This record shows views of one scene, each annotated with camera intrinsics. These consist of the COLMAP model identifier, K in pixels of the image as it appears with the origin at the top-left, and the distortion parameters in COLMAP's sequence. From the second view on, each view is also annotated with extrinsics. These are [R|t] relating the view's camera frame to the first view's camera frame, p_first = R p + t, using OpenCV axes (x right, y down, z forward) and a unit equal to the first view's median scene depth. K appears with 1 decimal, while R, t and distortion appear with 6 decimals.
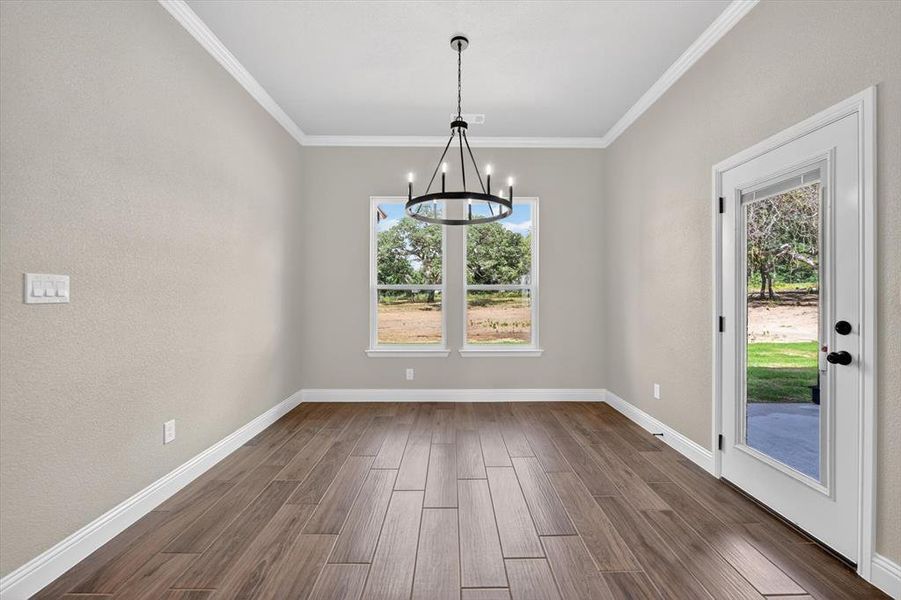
lens RADIAL K [[359.9, 0, 454.8], [0, 359.9, 297.7], [0, 0, 1]] dist [-0.007484, -0.000137]
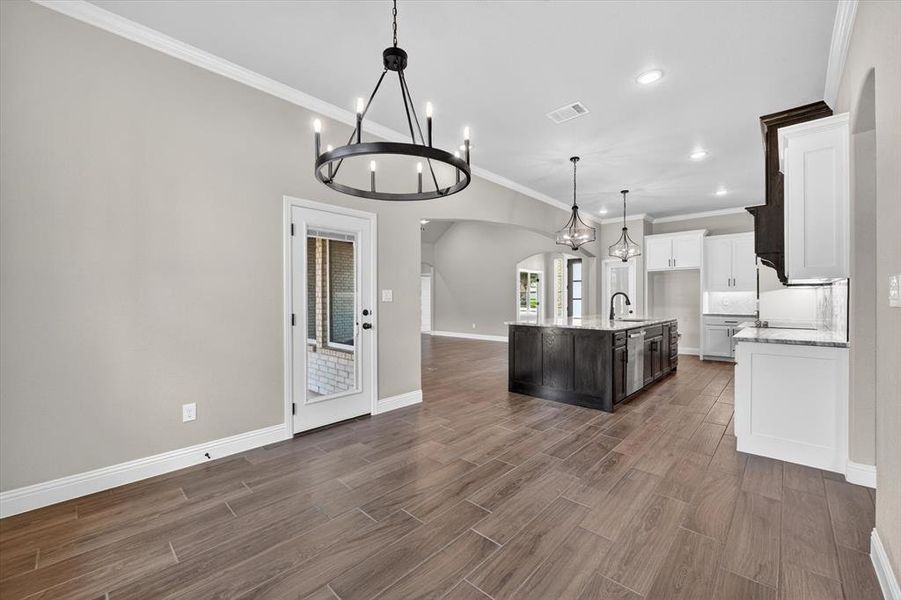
lens RADIAL K [[359.9, 0, 454.8], [0, 359.9, 297.7], [0, 0, 1]] dist [-0.007484, -0.000137]
pose [[-0.720707, 0.001375, 0.693238, -0.523109], [0.002961, 0.999995, 0.001095, -0.005883], [-0.693233, 0.002841, -0.720708, 1.327447]]
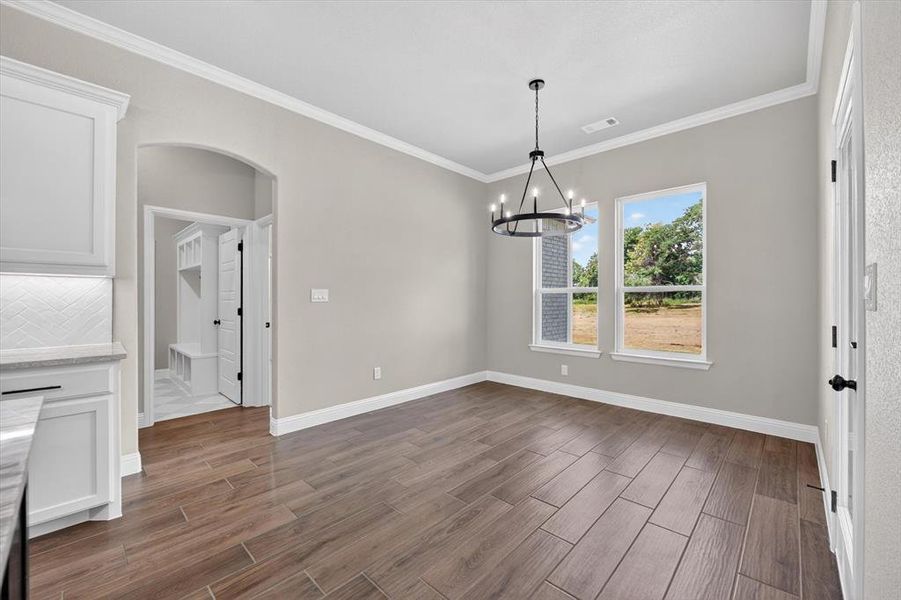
lens RADIAL K [[359.9, 0, 454.8], [0, 359.9, 297.7], [0, 0, 1]] dist [-0.007484, -0.000137]
pose [[0.720152, -0.003950, -0.693805, 0.592297], [-0.001158, 0.999976, -0.006895, 0.001975], [0.693815, 0.005768, 0.720130, -0.033133]]
